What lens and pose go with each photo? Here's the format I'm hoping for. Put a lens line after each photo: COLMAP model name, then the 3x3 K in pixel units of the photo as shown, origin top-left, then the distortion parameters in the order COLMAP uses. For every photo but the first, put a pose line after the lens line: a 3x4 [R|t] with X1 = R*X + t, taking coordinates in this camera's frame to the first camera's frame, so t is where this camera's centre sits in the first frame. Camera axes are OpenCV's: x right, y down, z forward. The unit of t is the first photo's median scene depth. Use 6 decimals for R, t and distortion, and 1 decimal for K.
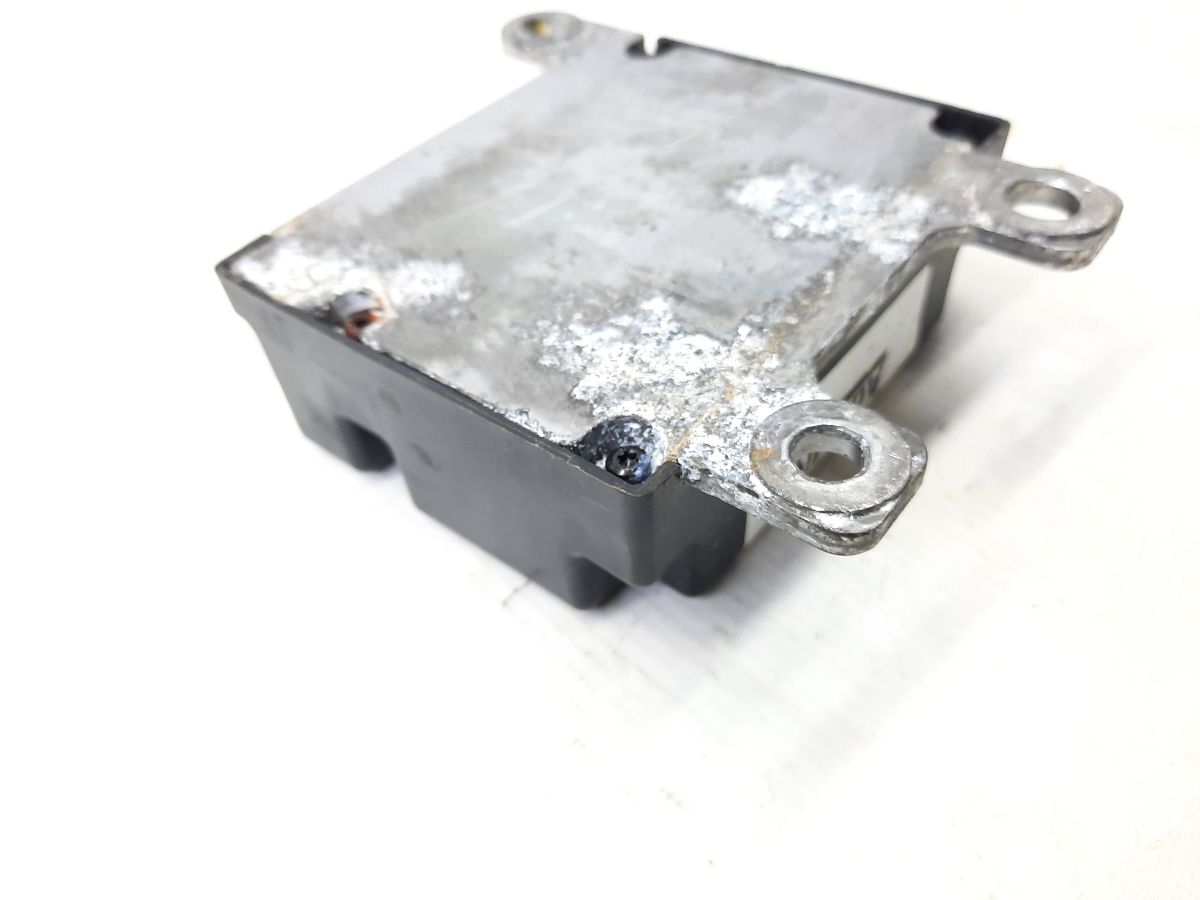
lens RADIAL K [[939.6, 0, 600.3], [0, 939.6, 453.5], [0, 0, 1]] dist [-0.009606, -0.008064]
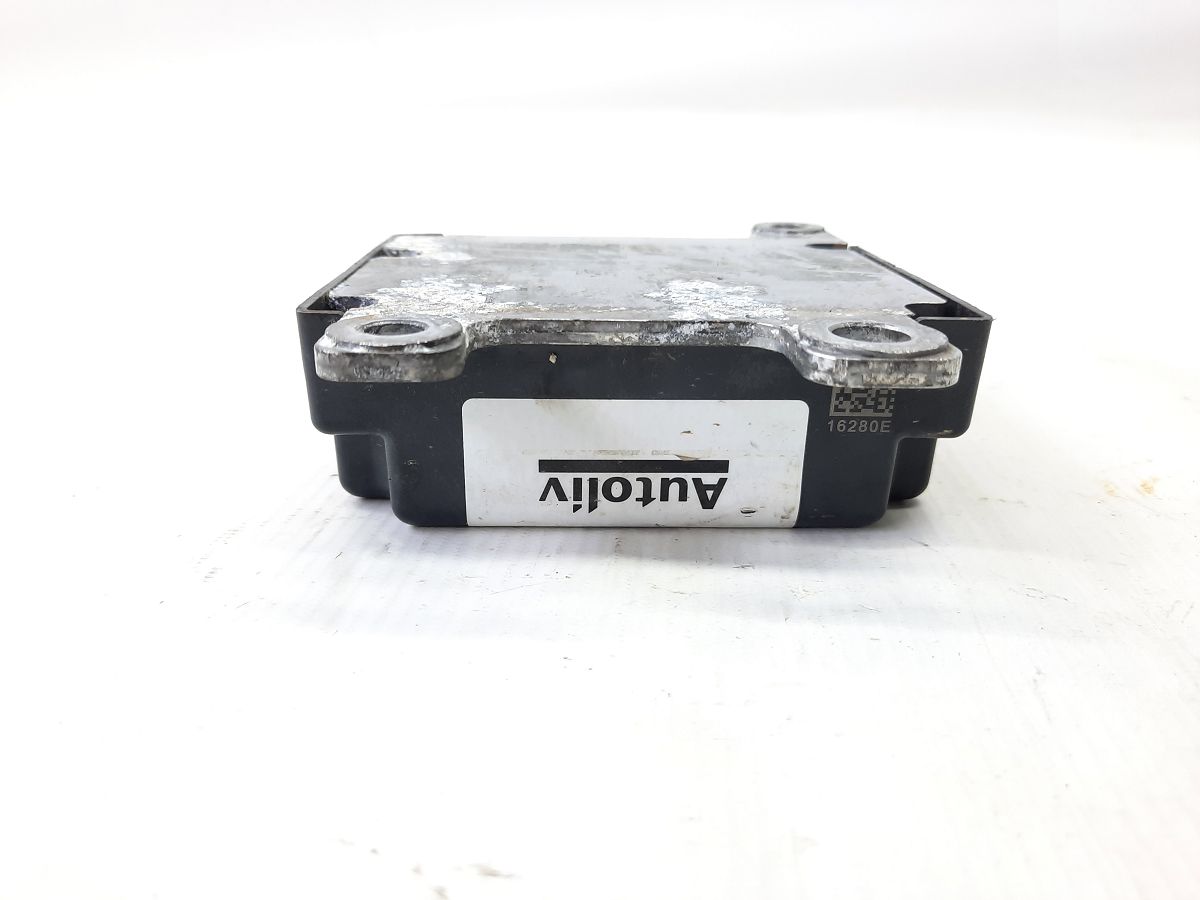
lens RADIAL K [[939.6, 0, 595.9], [0, 939.6, 457.0], [0, 0, 1]] dist [-0.009606, -0.008064]
pose [[0.646977, 0.355013, -0.674823, 1.036236], [-0.586498, 0.797249, -0.142877, 0.123021], [0.487279, 0.488220, 0.724016, 0.277623]]
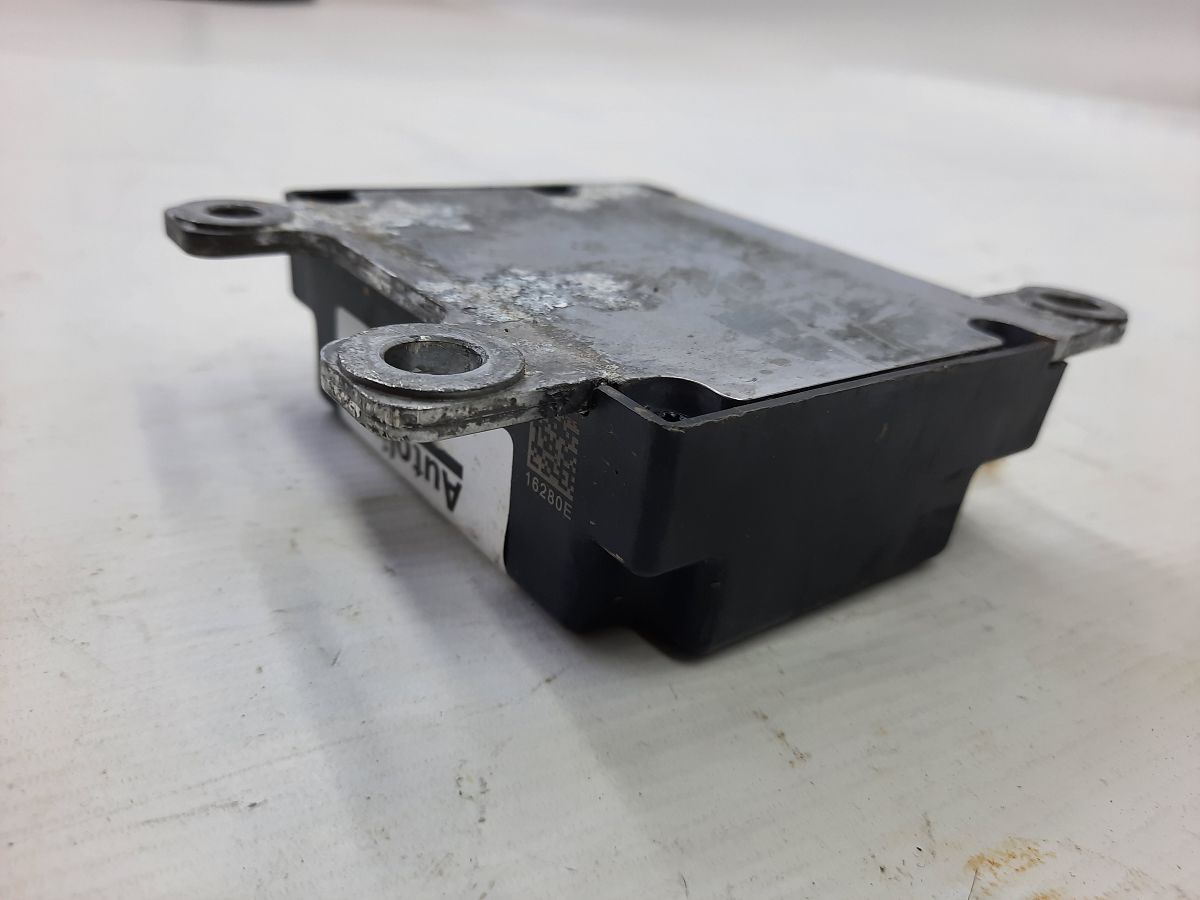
lens RADIAL K [[939.6, 0, 596.0], [0, 939.6, 444.2], [0, 0, 1]] dist [-0.009606, -0.008064]
pose [[-0.248087, 0.465742, -0.849433, 1.174710], [-0.753263, 0.458612, 0.471455, -0.727941], [0.609137, 0.756808, 0.237051, 1.024087]]
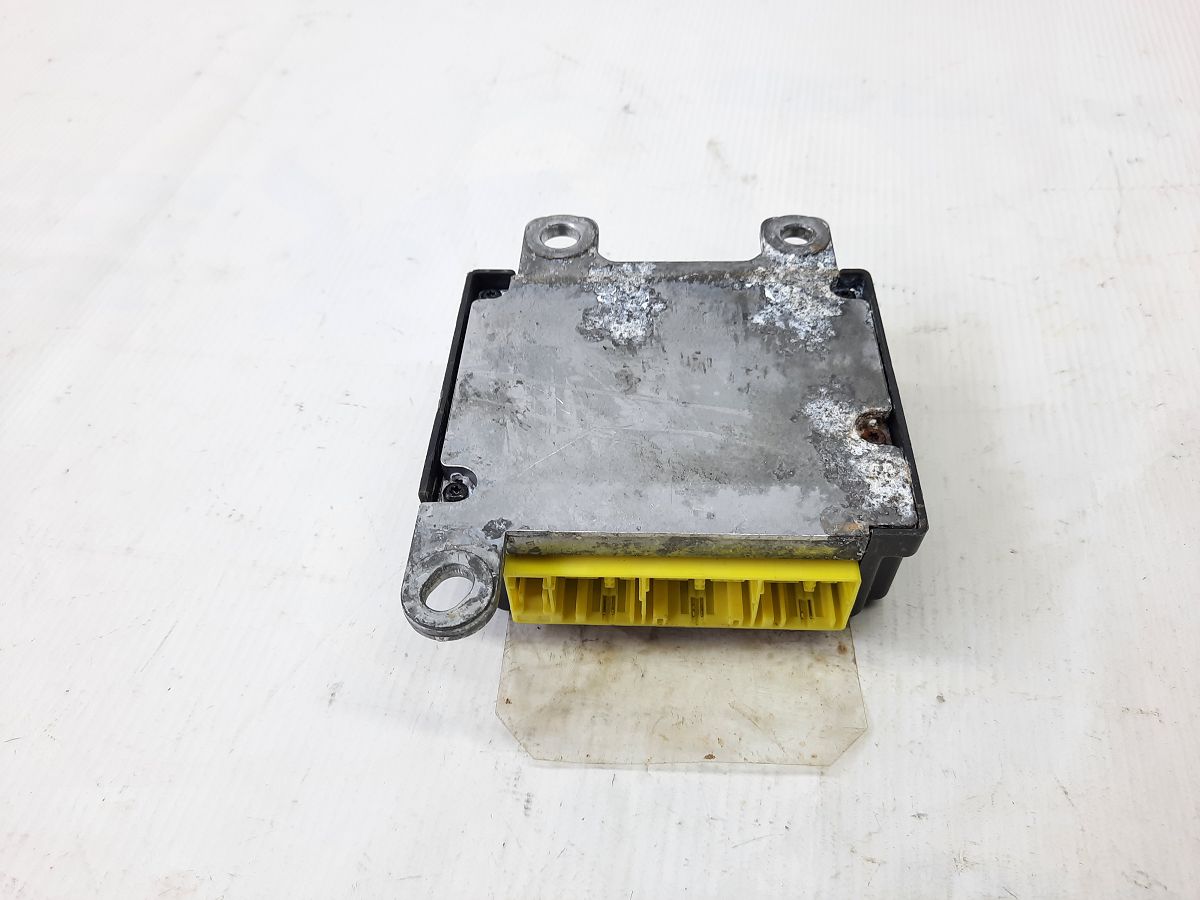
lens RADIAL K [[939.6, 0, 592.5], [0, 939.6, 449.9], [0, 0, 1]] dist [-0.009606, -0.008064]
pose [[-0.587562, -0.543434, 0.599542, -0.969816], [0.631807, 0.154815, 0.759508, -1.689114], [-0.505560, 0.825053, 0.252382, 0.907616]]
